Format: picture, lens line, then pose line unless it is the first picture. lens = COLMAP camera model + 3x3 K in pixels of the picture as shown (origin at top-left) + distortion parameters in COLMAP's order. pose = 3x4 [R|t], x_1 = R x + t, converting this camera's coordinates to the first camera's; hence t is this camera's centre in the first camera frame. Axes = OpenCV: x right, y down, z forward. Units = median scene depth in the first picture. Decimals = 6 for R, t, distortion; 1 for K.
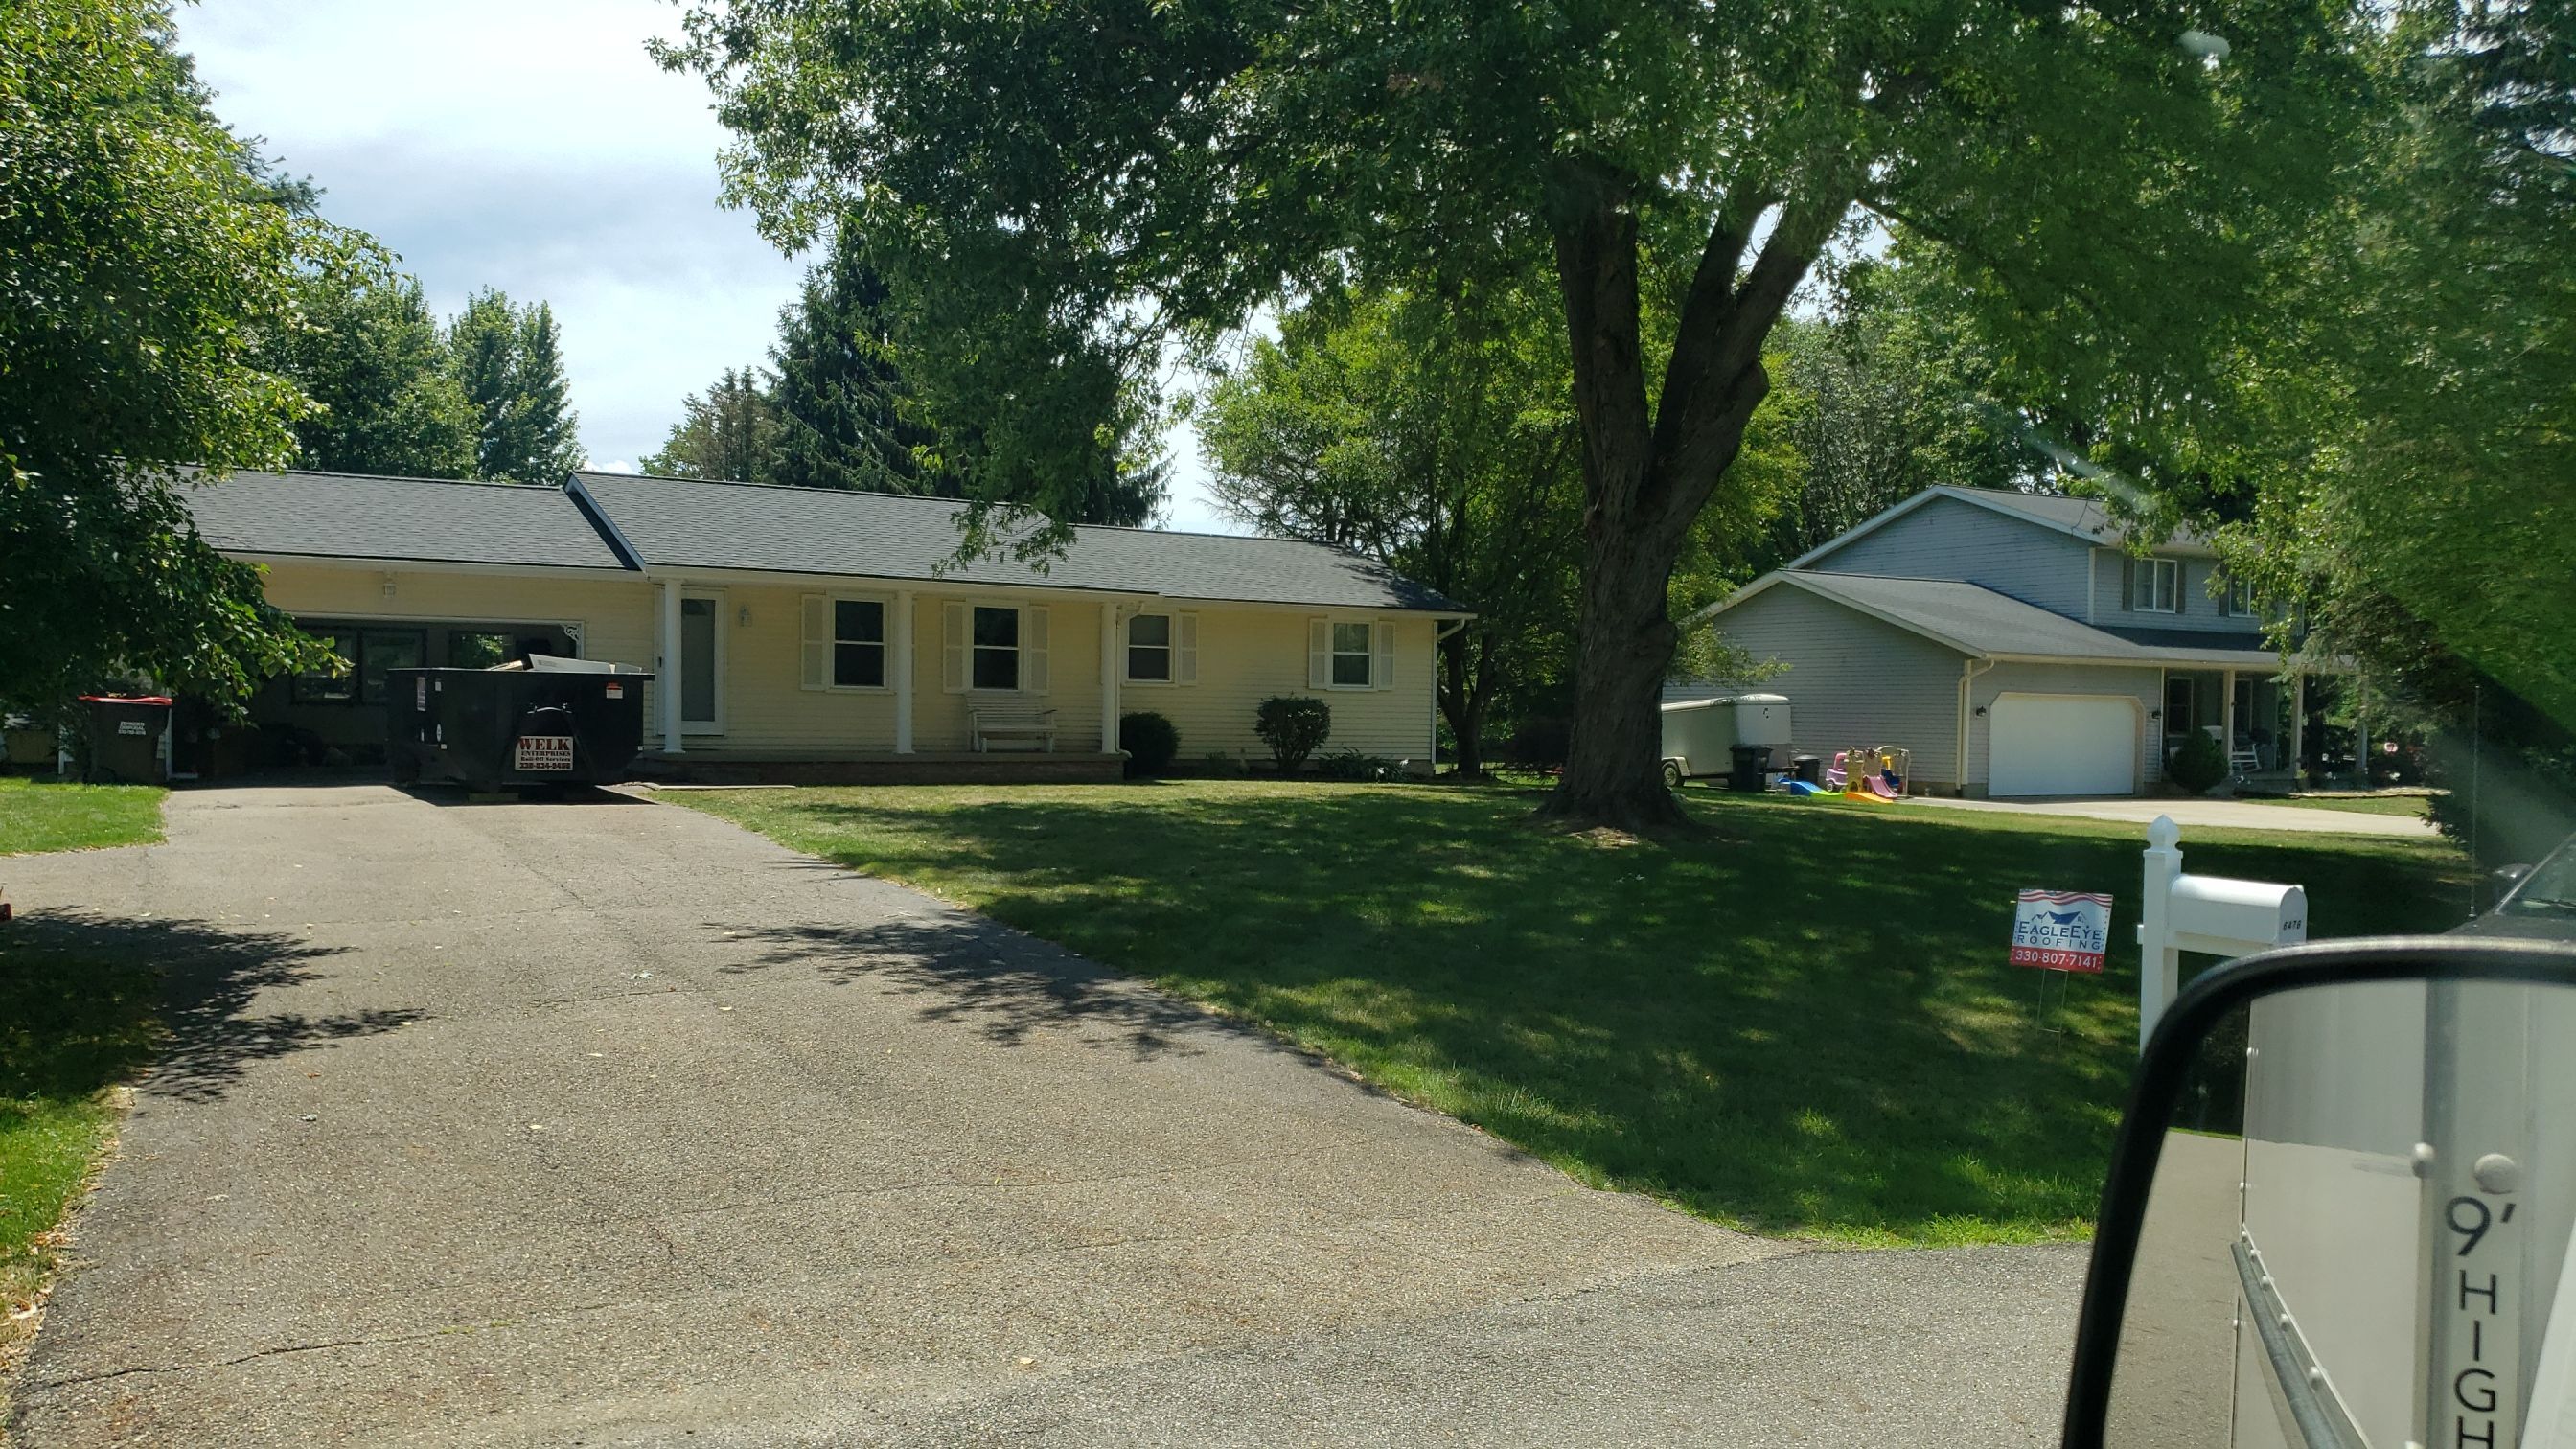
lens RADIAL K [[2044.5, 0, 1298.3], [0, 2044.5, 728.6], [0, 0, 1]] dist [0.003859, -0.000204]
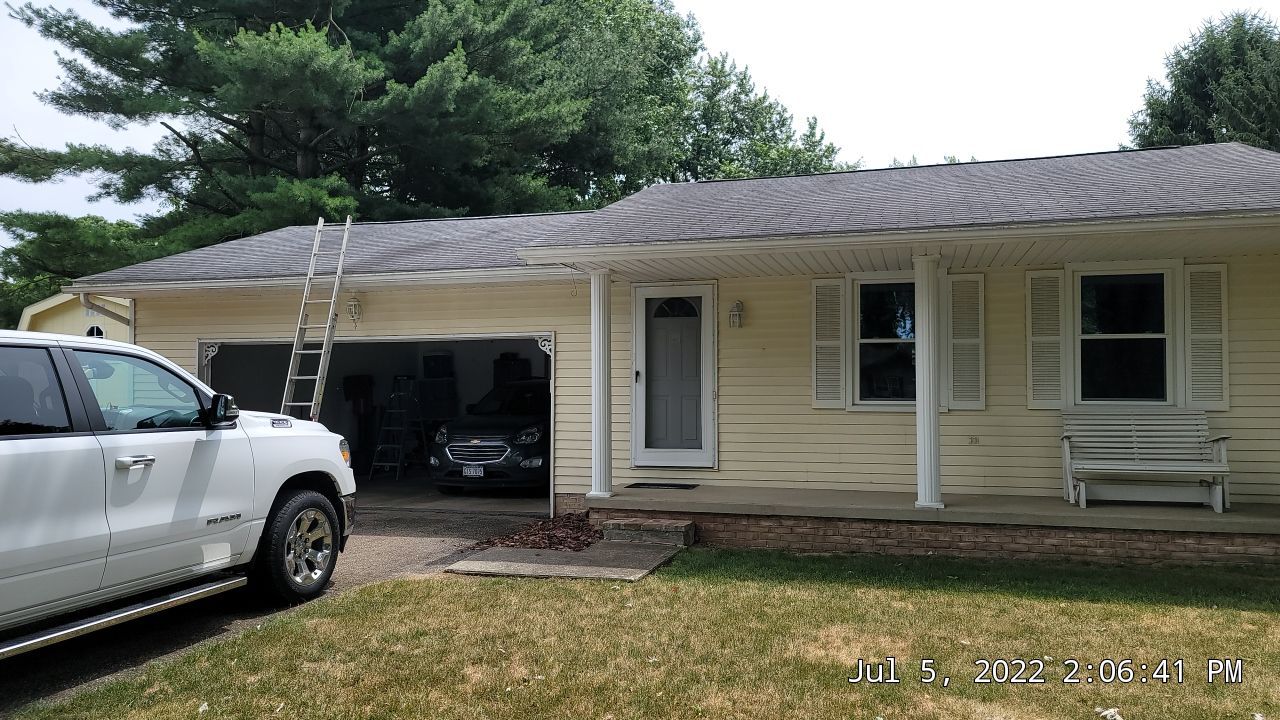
lens RADIAL K [[932.8, 0, 646.4], [0, 932.8, 361.7], [0, 0, 1]] dist [0.086746, -0.063578]
pose [[0.686892, -0.042620, -0.725509, -0.033412], [0.008078, 0.998665, -0.051019, -0.016757], [0.726715, 0.029184, 0.686319, 0.653477]]
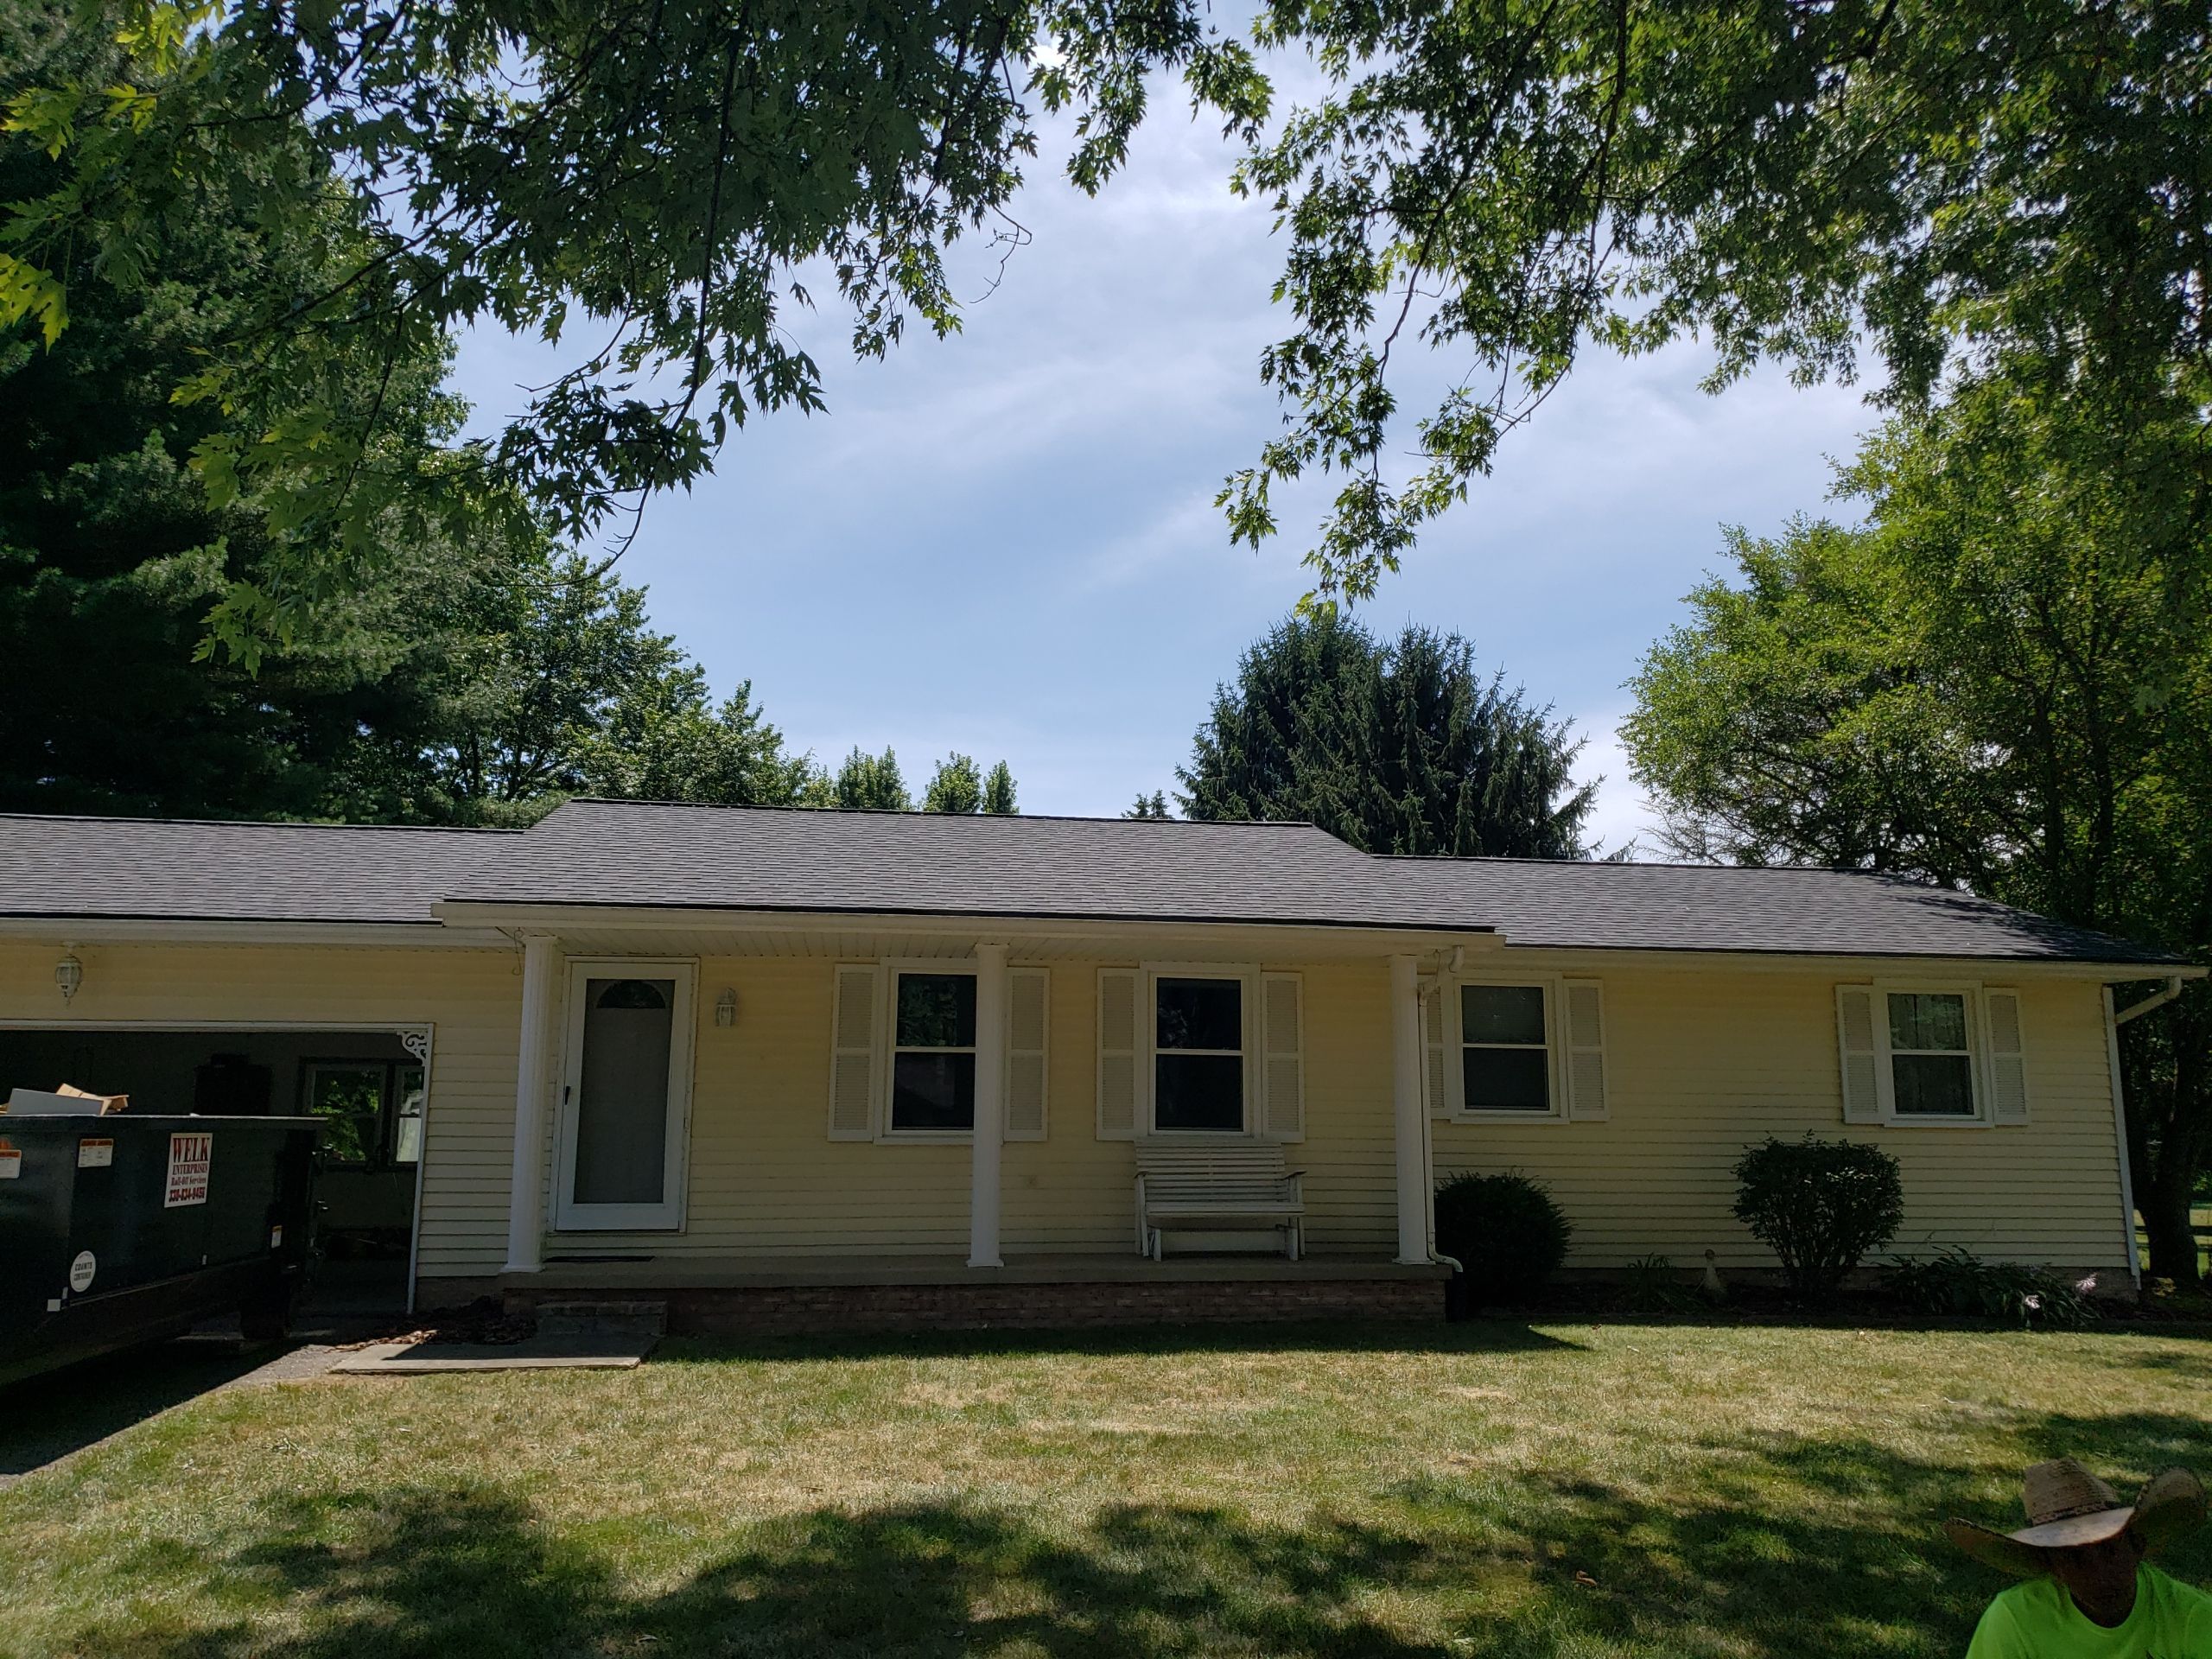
lens RADIAL K [[1701.5, 0, 1094.6], [0, 1701.5, 851.6], [0, 0, 1]] dist [0.041677, -0.024621]
pose [[0.923231, -0.077119, -0.376427, -0.001319], [0.007995, 0.983296, -0.181840, -0.010280], [0.384162, 0.164871, 0.908426, 0.546676]]
